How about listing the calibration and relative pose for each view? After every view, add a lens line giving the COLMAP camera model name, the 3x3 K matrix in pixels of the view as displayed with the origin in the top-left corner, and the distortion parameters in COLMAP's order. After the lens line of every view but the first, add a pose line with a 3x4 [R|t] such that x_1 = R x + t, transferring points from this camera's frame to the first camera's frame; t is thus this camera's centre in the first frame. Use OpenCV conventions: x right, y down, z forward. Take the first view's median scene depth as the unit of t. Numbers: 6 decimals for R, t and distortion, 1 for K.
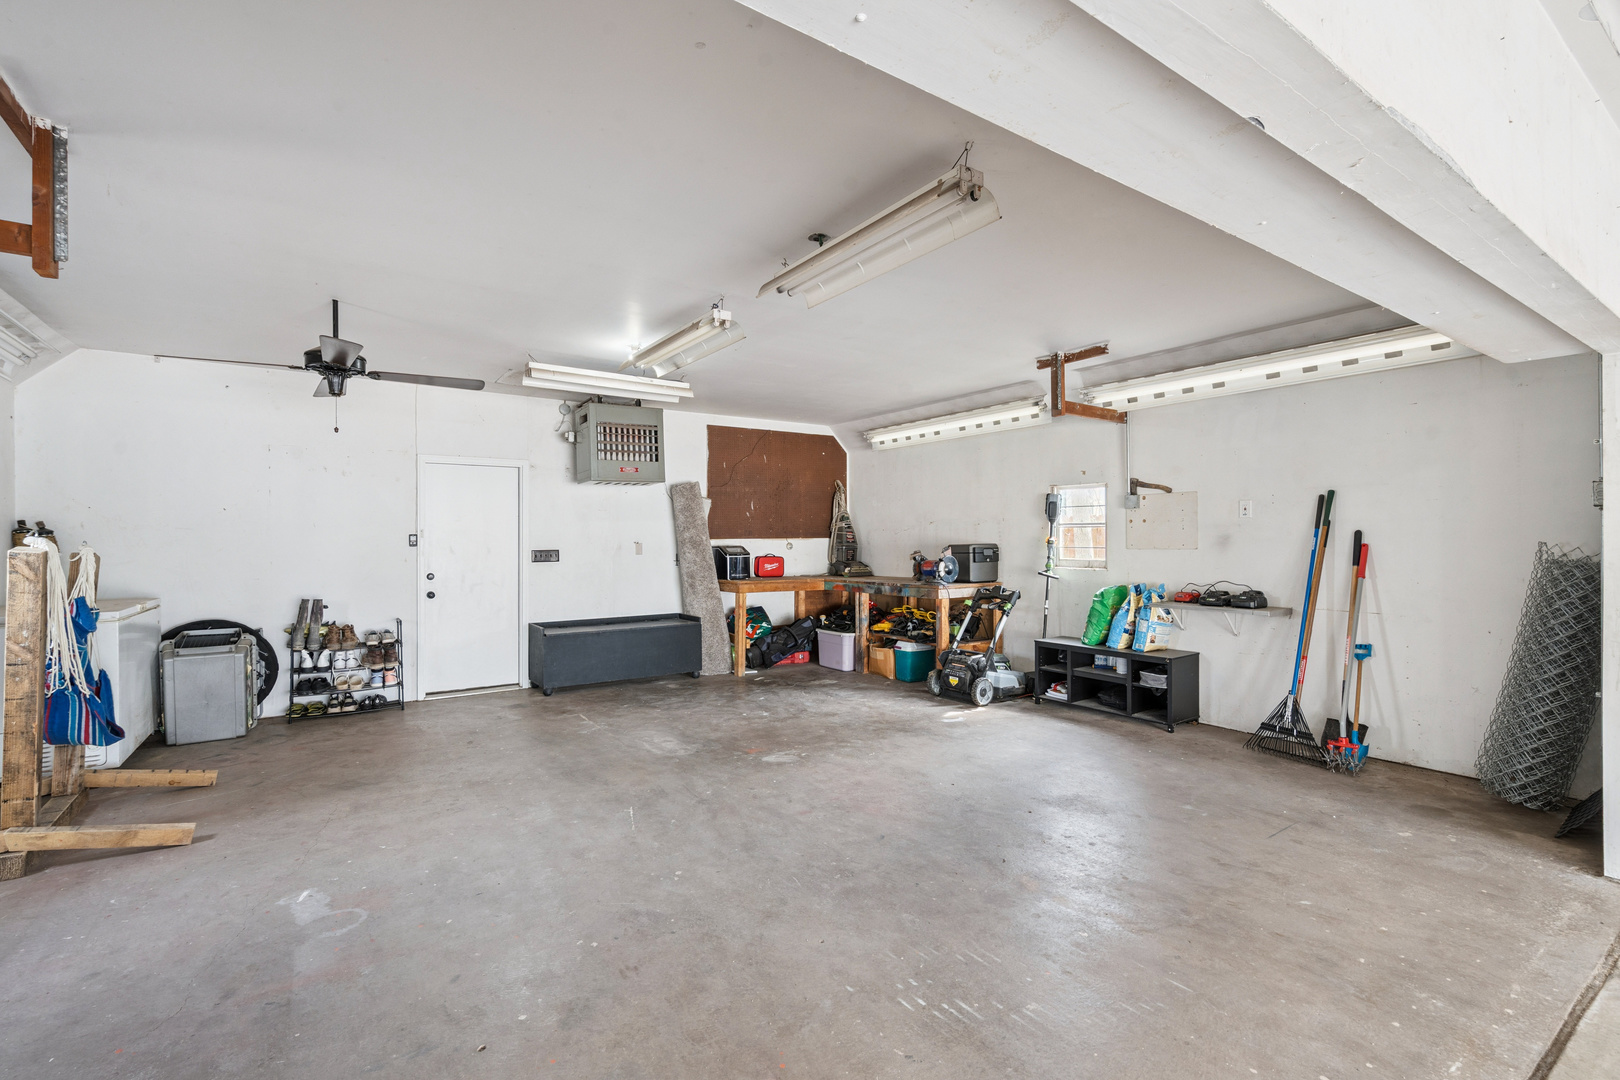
lens RADIAL K [[727.4, 0, 810.0], [0, 727.4, 540.0], [0, 0, 1]] dist [-0.000285, -0.000046]
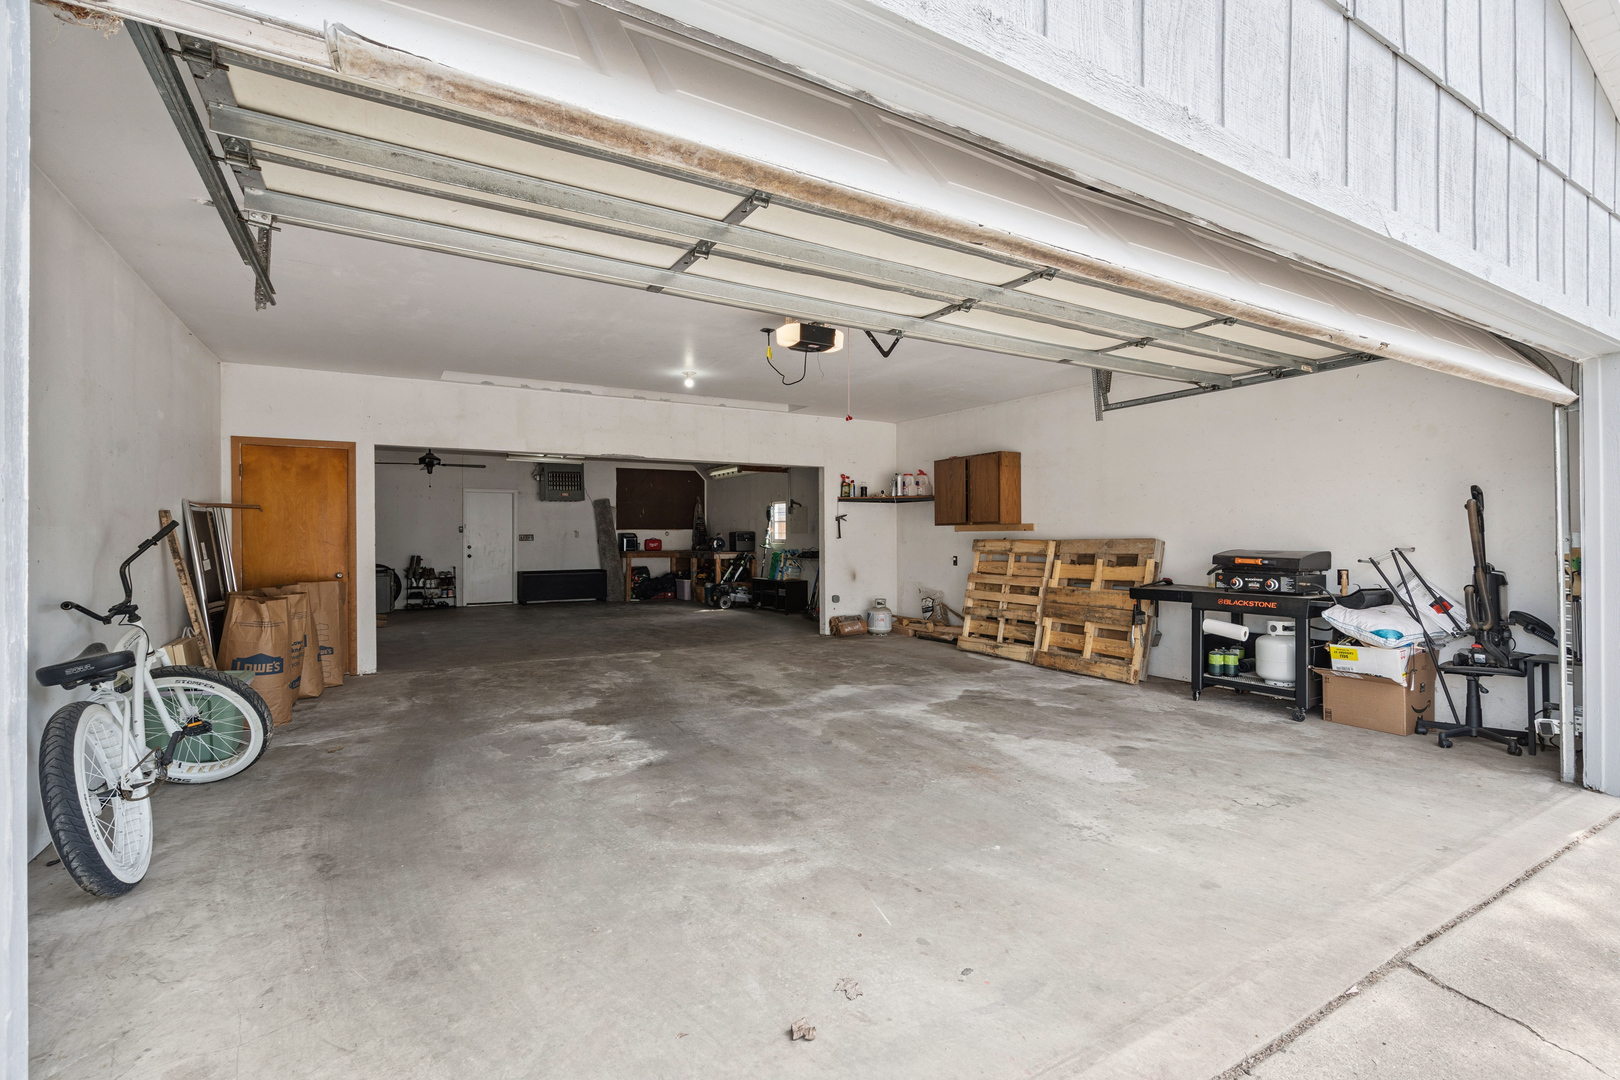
lens RADIAL K [[727.4, 0, 810.0], [0, 727.4, 540.0], [0, 0, 1]] dist [-0.000285, -0.000046]
pose [[0.997699, 0.000817, -0.067795, 0.550768], [-0.000534, 0.999991, 0.004190, 0.019713], [0.067797, -0.004144, 0.997691, -0.938699]]
